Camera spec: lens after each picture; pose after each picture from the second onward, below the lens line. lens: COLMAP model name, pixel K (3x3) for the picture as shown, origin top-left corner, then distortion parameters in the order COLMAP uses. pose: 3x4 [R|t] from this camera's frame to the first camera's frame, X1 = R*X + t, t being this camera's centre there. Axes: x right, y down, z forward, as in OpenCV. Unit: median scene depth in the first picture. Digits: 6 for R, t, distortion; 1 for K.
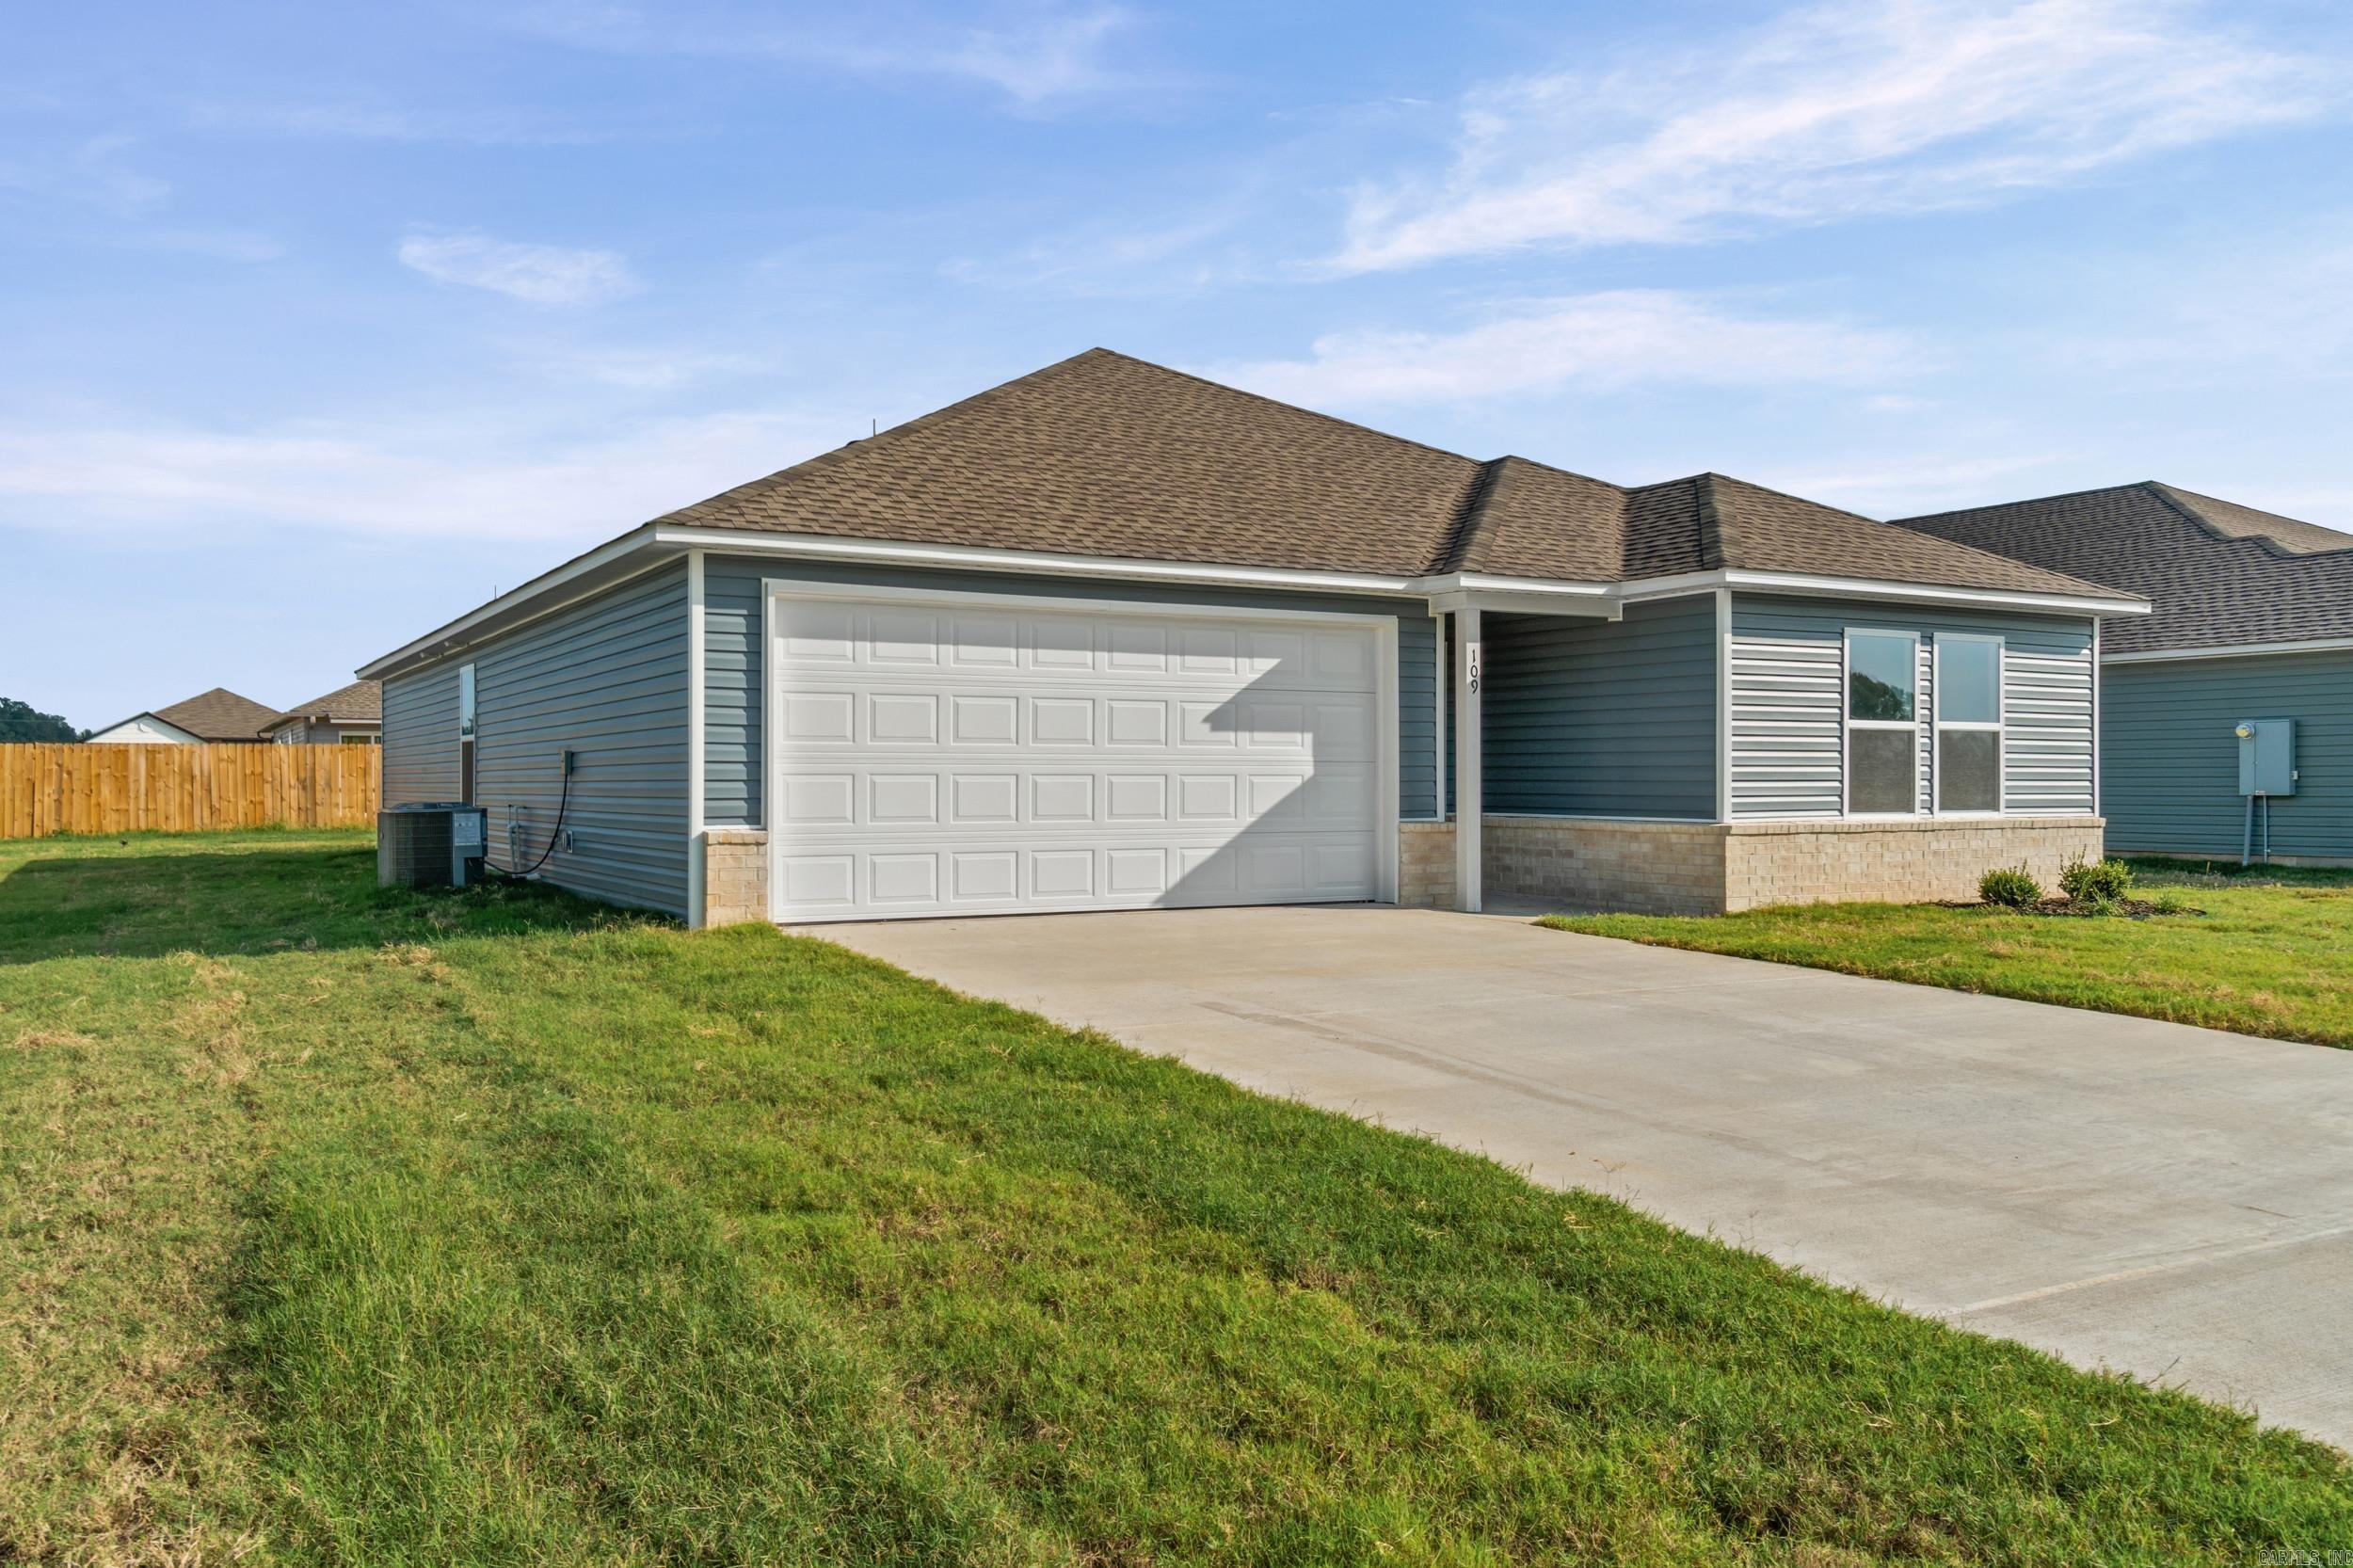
lens RADIAL K [[1829.4, 0, 1166.9], [0, 1829.4, 776.1], [0, 0, 1]] dist [0.006537, -0.001468]
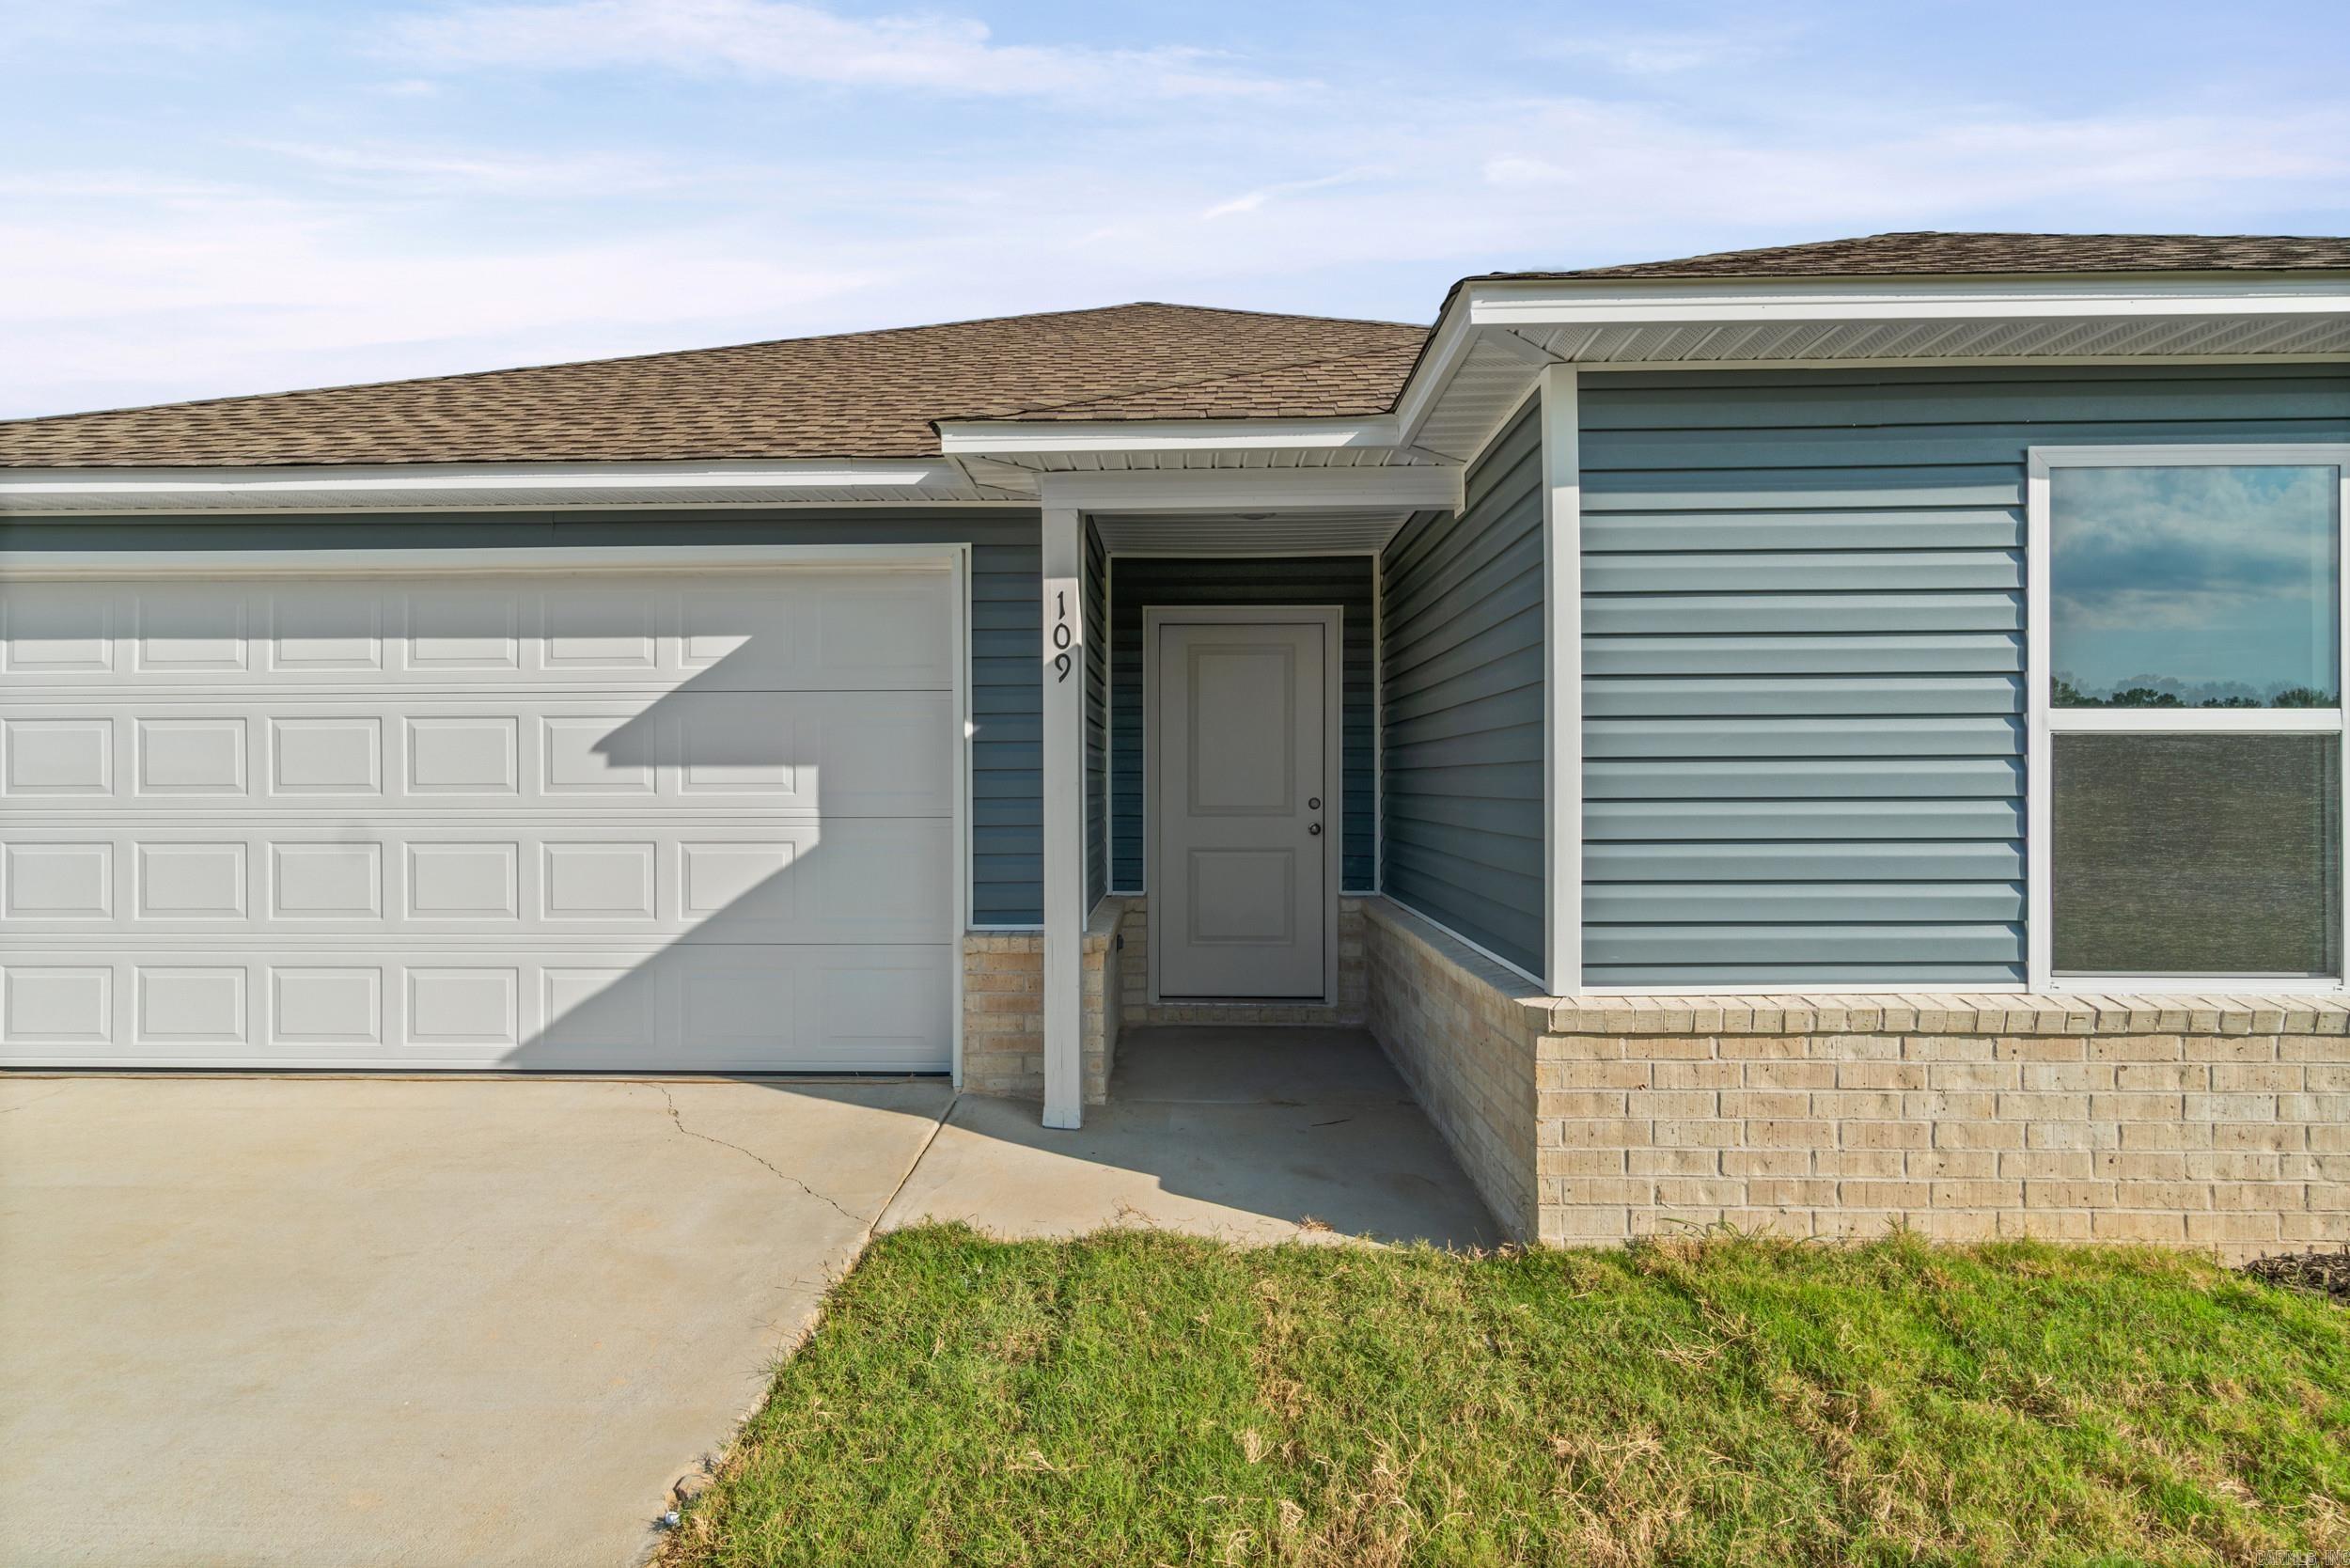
lens RADIAL K [[1201.6, 0, 1174.4], [0, 1201.6, 779.5], [0, 0, 1]] dist [-0.010373, 0.002250]
pose [[0.854799, -0.007775, -0.518901, 0.360437], [0.002546, 0.999939, -0.010789, -0.015604], [0.518953, 0.007902, 0.854766, 0.742669]]
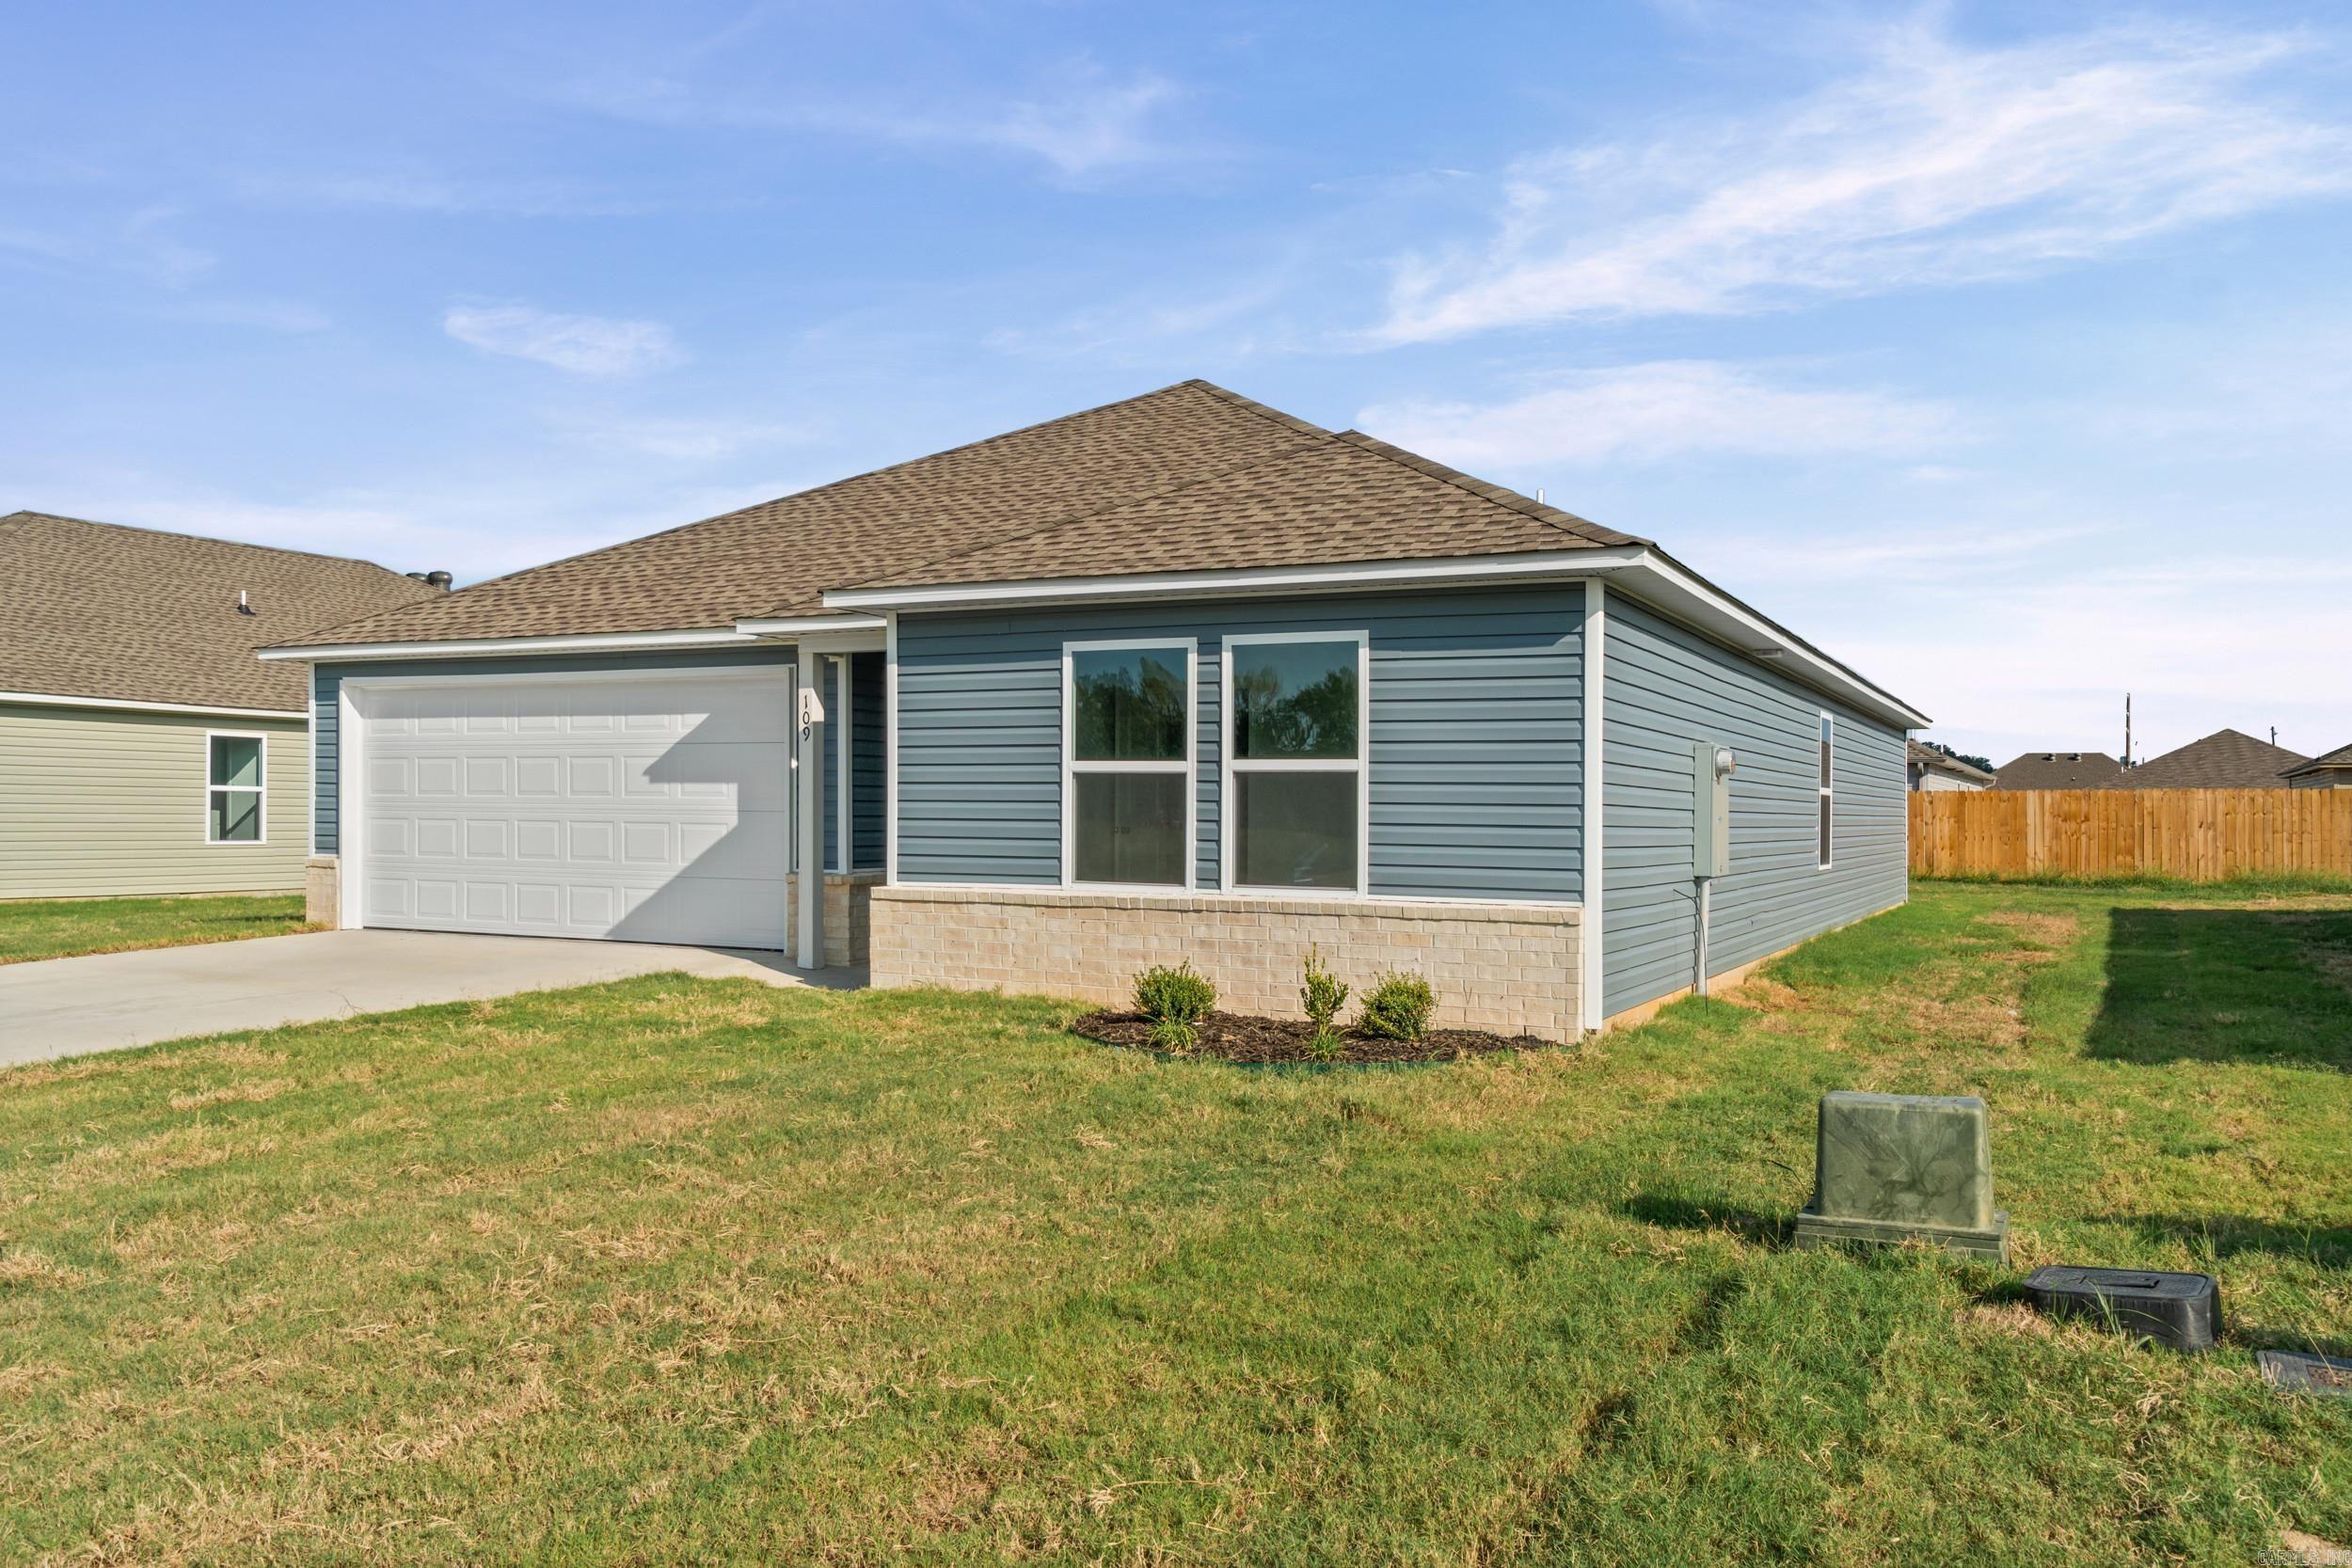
lens RADIAL K [[1828.5, 0, 1167.4], [0, 1828.5, 802.8], [0, 0, 1]] dist [0.006537, -0.001468]
pose [[0.552987, 0.001526, -0.833188, 1.074388], [-0.010136, 0.999937, -0.004896, -0.009918], [0.833128, 0.011153, 0.552968, 0.628292]]
